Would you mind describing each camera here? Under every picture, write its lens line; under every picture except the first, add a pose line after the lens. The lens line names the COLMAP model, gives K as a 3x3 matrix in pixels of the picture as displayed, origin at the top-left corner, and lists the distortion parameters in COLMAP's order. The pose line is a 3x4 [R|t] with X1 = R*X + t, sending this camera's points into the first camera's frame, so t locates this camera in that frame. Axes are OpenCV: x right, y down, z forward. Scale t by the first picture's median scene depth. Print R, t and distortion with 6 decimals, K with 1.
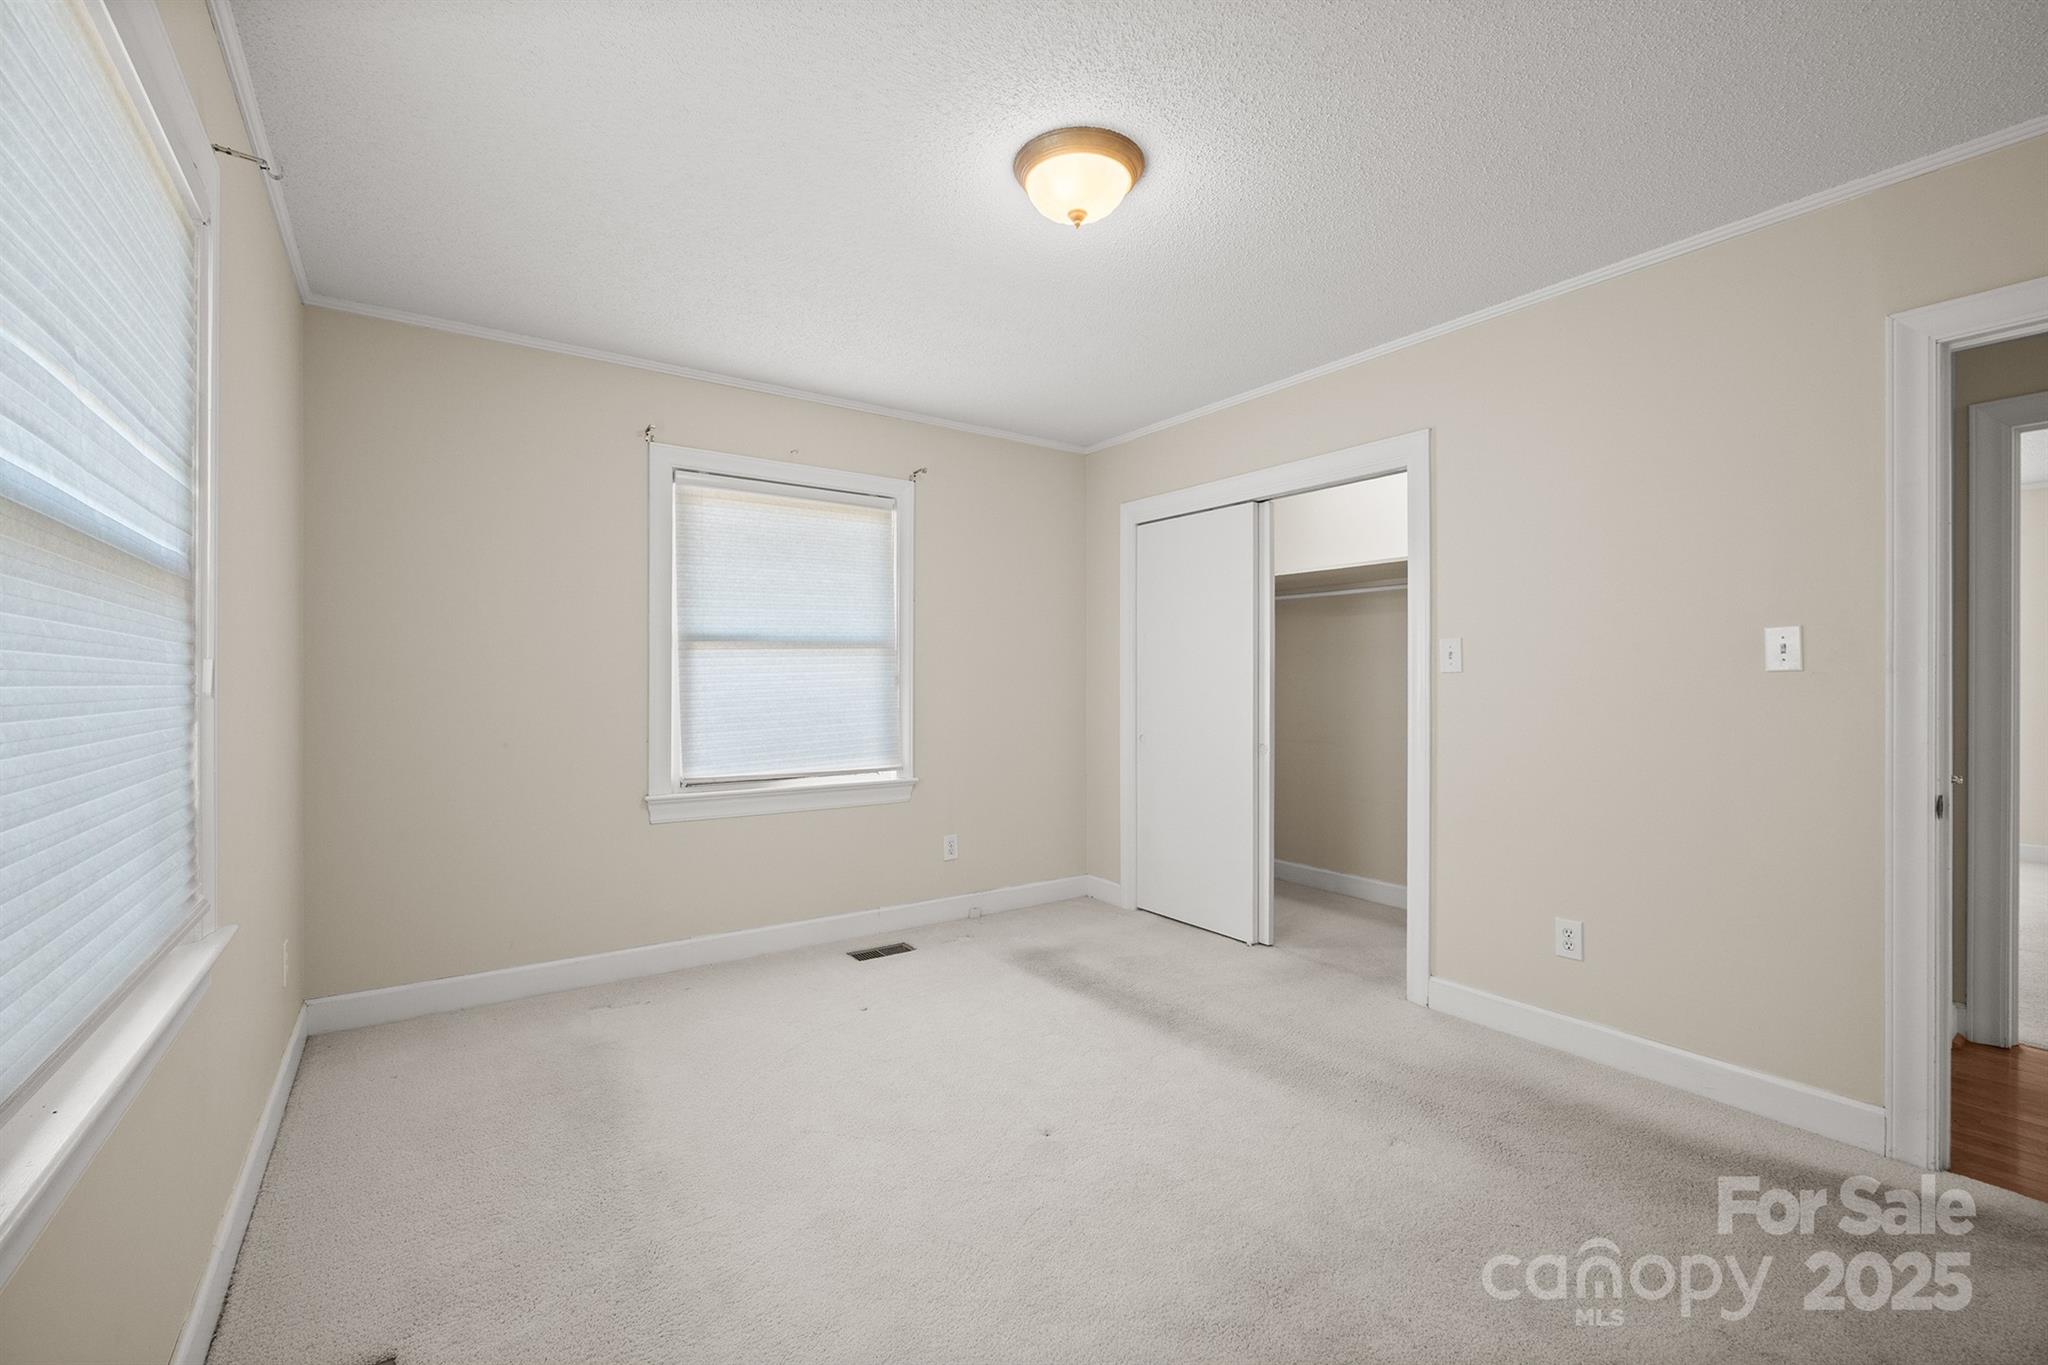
lens RADIAL K [[867.0, 0, 1029.3], [0, 867.0, 690.4], [0, 0, 1]] dist [-0.010492, 0.000732]
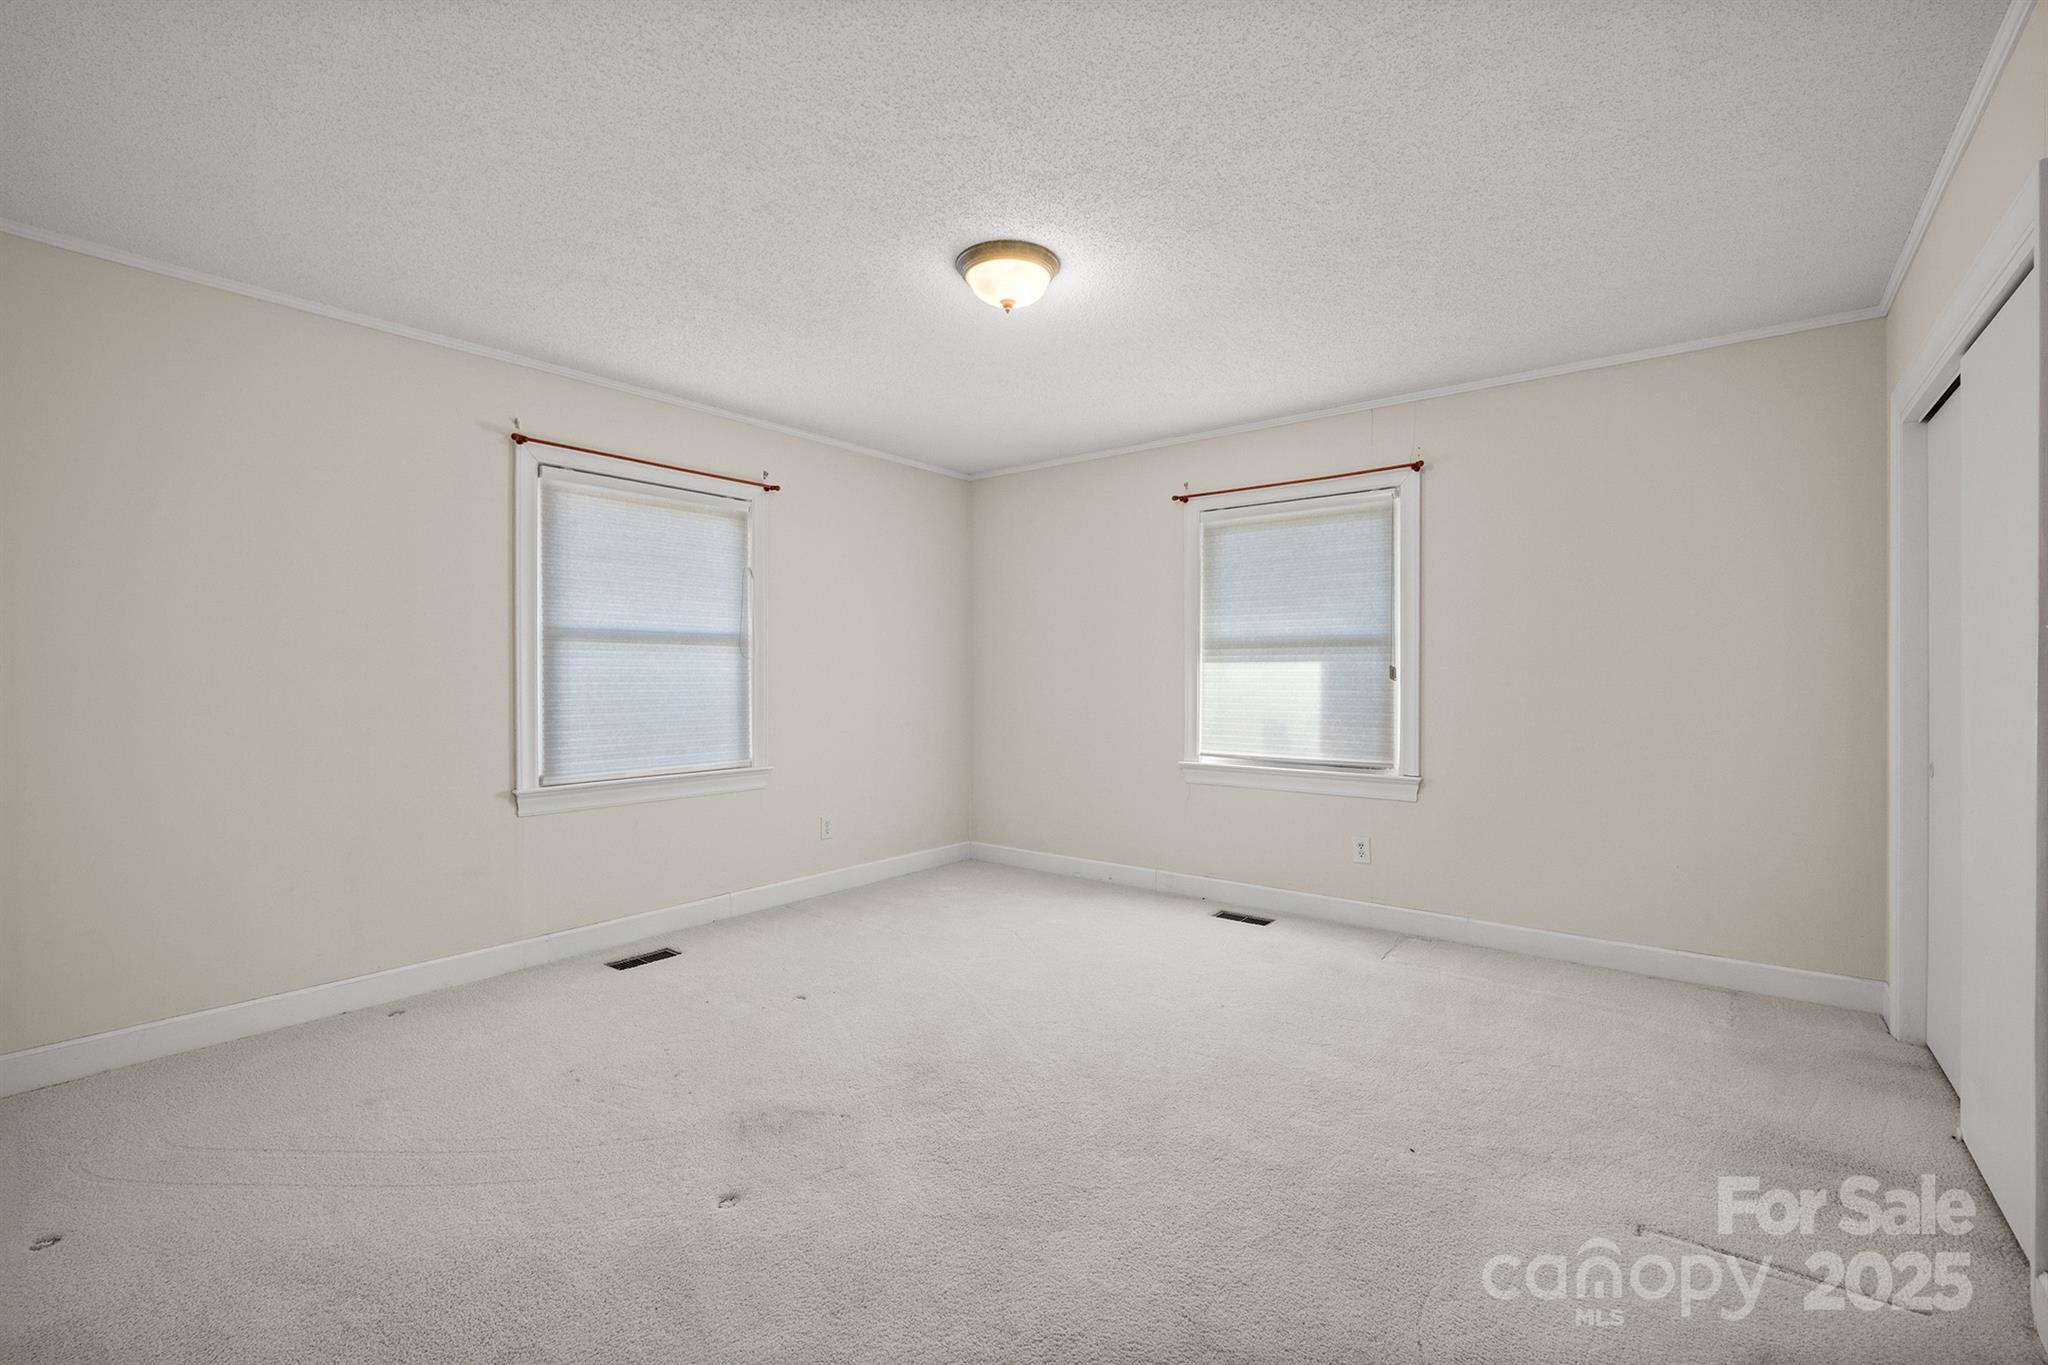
lens RADIAL K [[867.0, 0, 1016.8], [0, 867.0, 671.3], [0, 0, 1]] dist [-0.010492, 0.000732]
pose [[0.962379, -0.001846, 0.271704, -0.149327], [0.005259, 0.999916, -0.011832, 0.000118], [-0.271659, 0.012816, 0.962308, -0.114194]]
